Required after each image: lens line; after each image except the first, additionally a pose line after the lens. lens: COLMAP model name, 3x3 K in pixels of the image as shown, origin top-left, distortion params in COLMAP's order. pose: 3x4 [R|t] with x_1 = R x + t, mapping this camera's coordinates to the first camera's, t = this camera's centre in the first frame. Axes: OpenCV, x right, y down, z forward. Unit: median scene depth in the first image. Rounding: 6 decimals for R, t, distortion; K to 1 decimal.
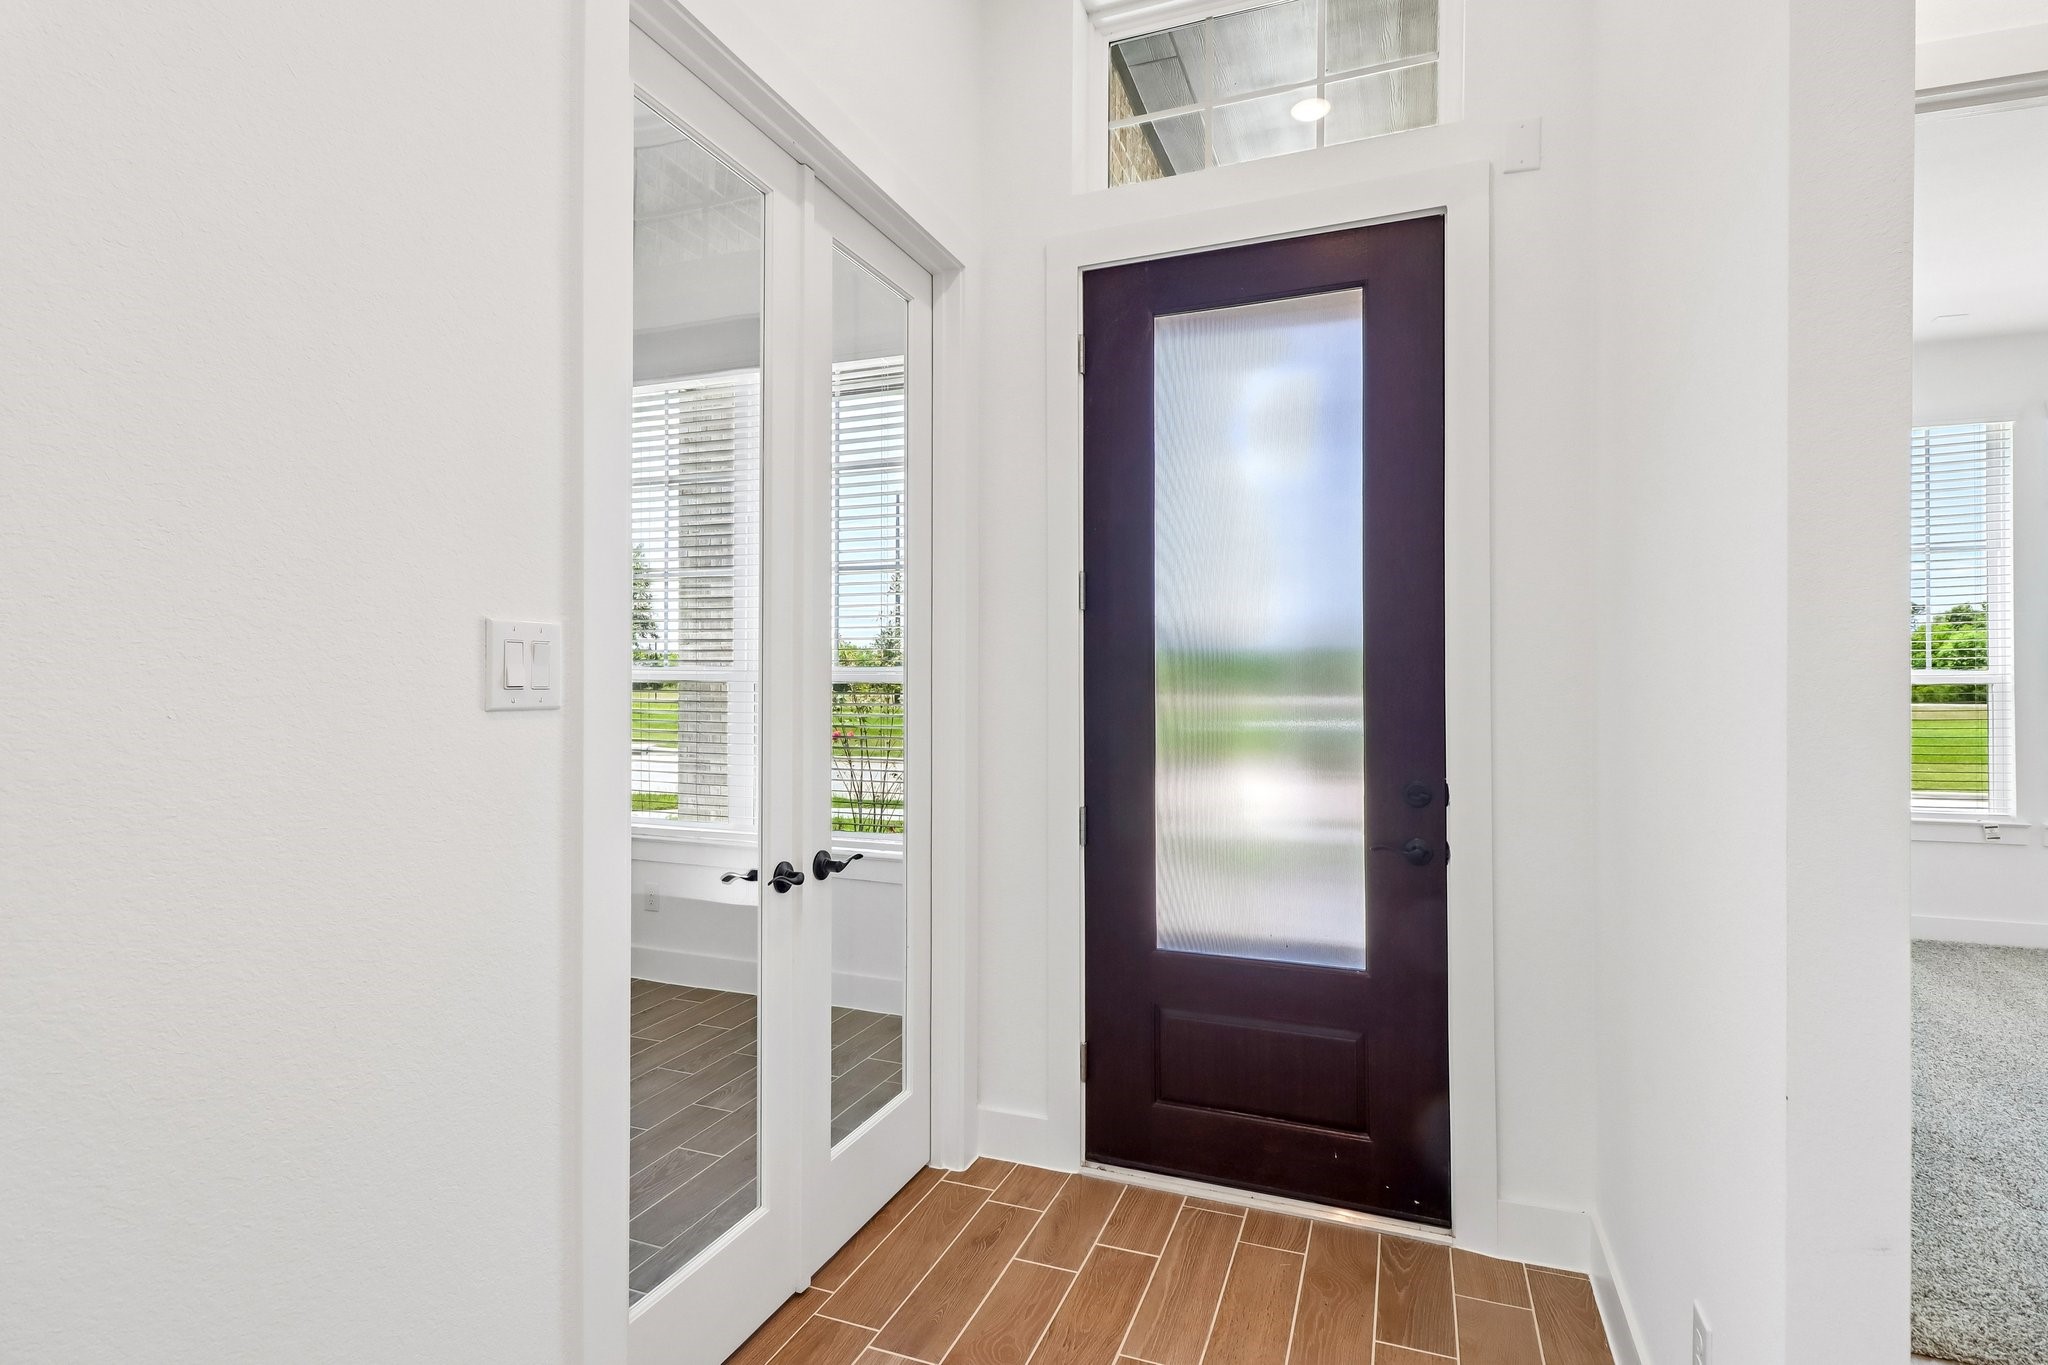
lens RADIAL K [[1001.8, 0, 1011.1], [0, 1001.8, 666.3], [0, 0, 1]] dist [0.004083, -0.000843]
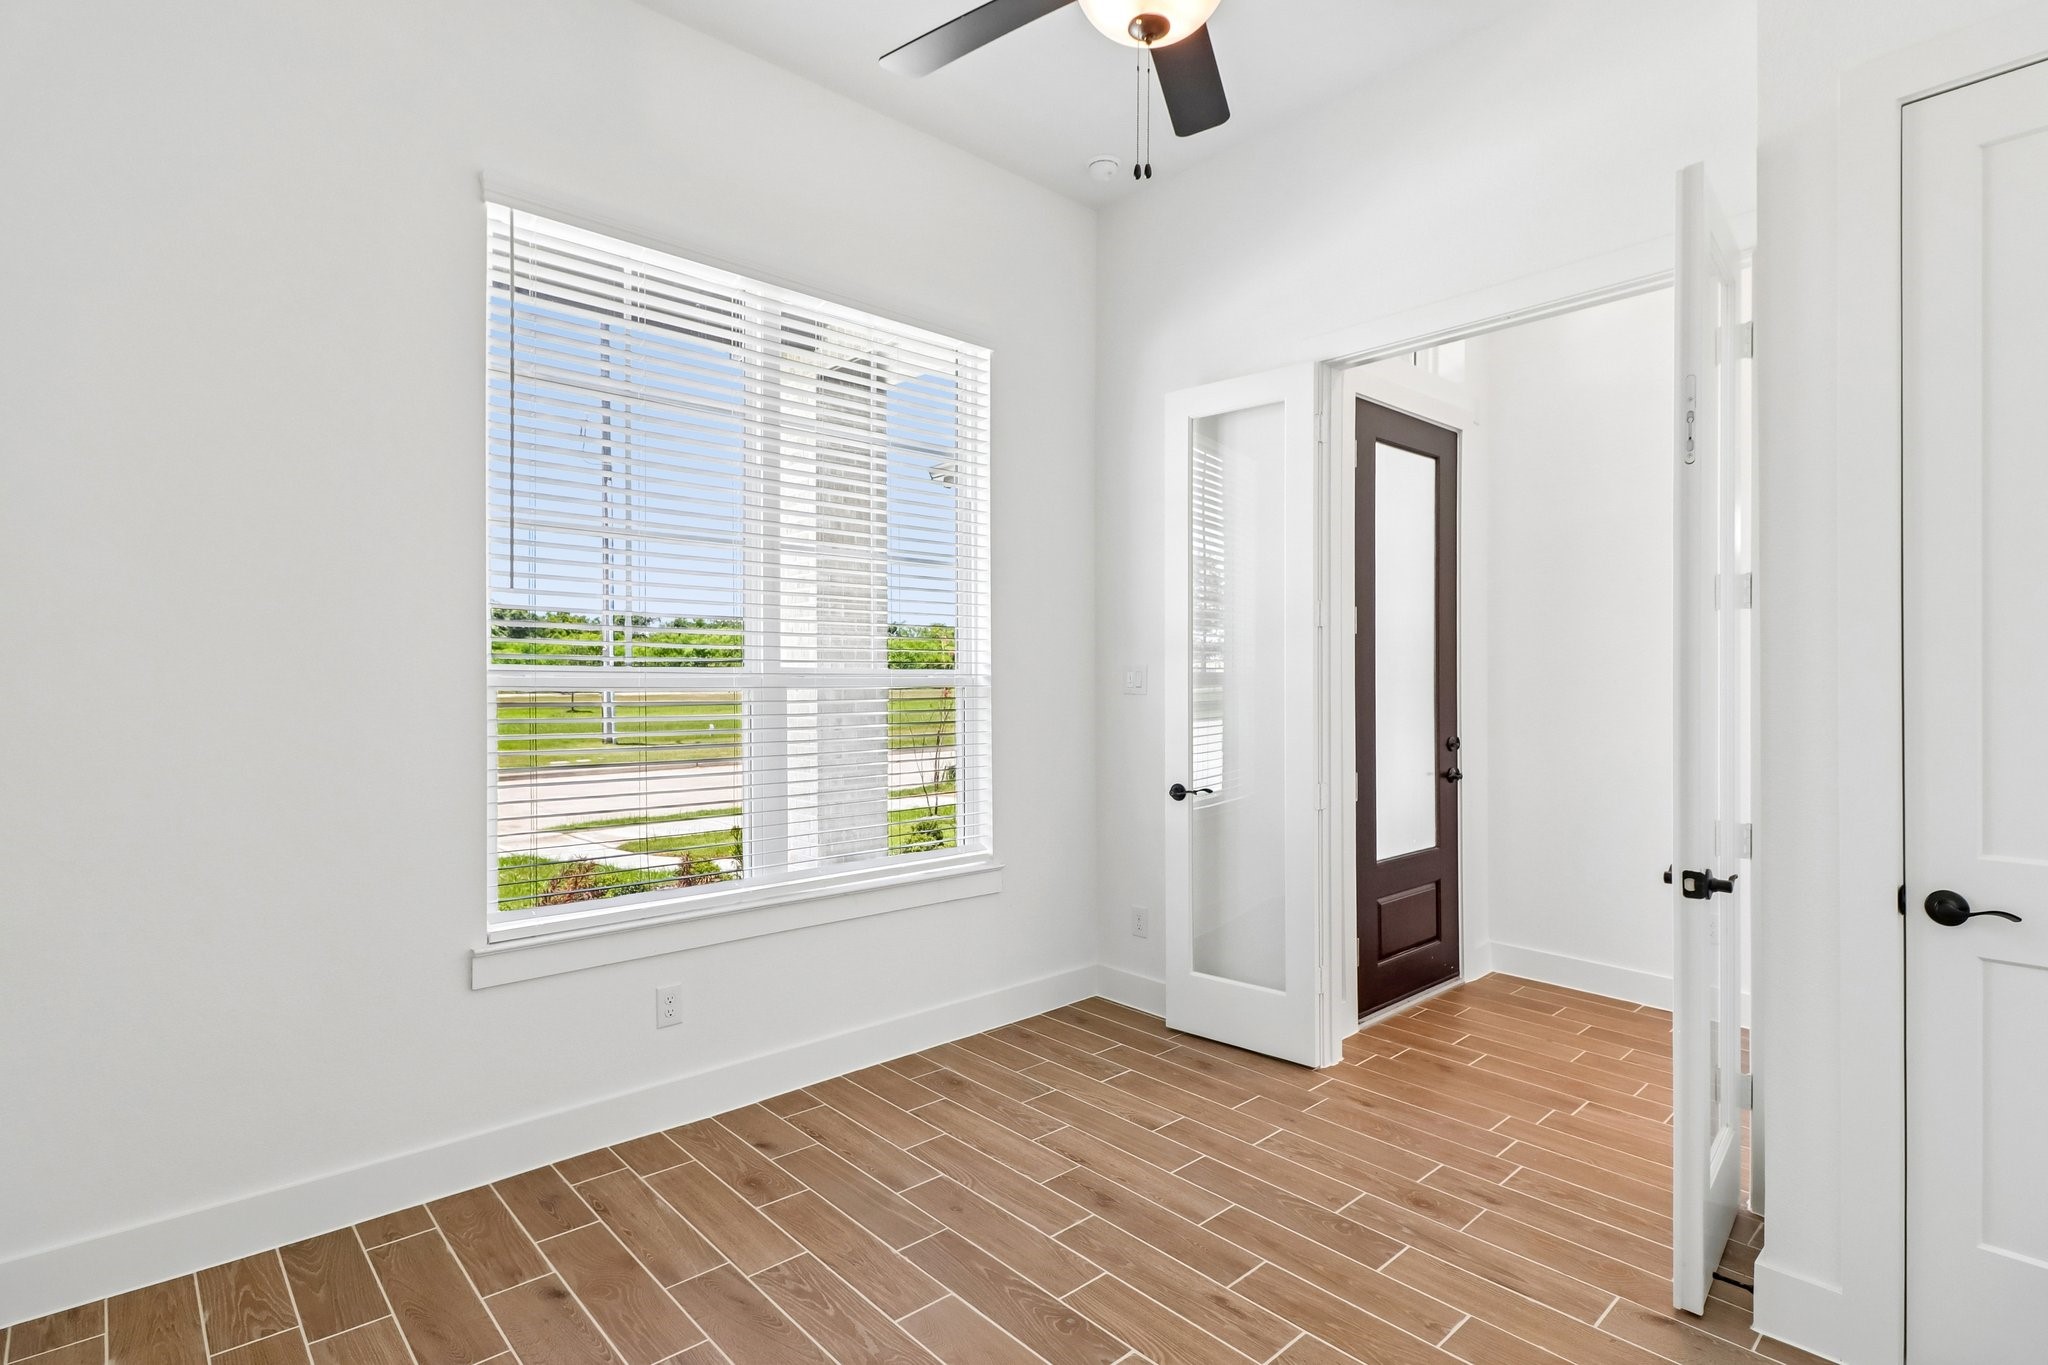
lens RADIAL K [[1001.8, 0, 1011.1], [0, 1001.8, 666.3], [0, 0, 1]] dist [0.004083, -0.000843]
pose [[0.442128, 0.005813, 0.896933, -1.434758], [-0.016831, 0.999857, 0.001816, -0.005367], [-0.896794, -0.015900, 0.442163, 0.822338]]
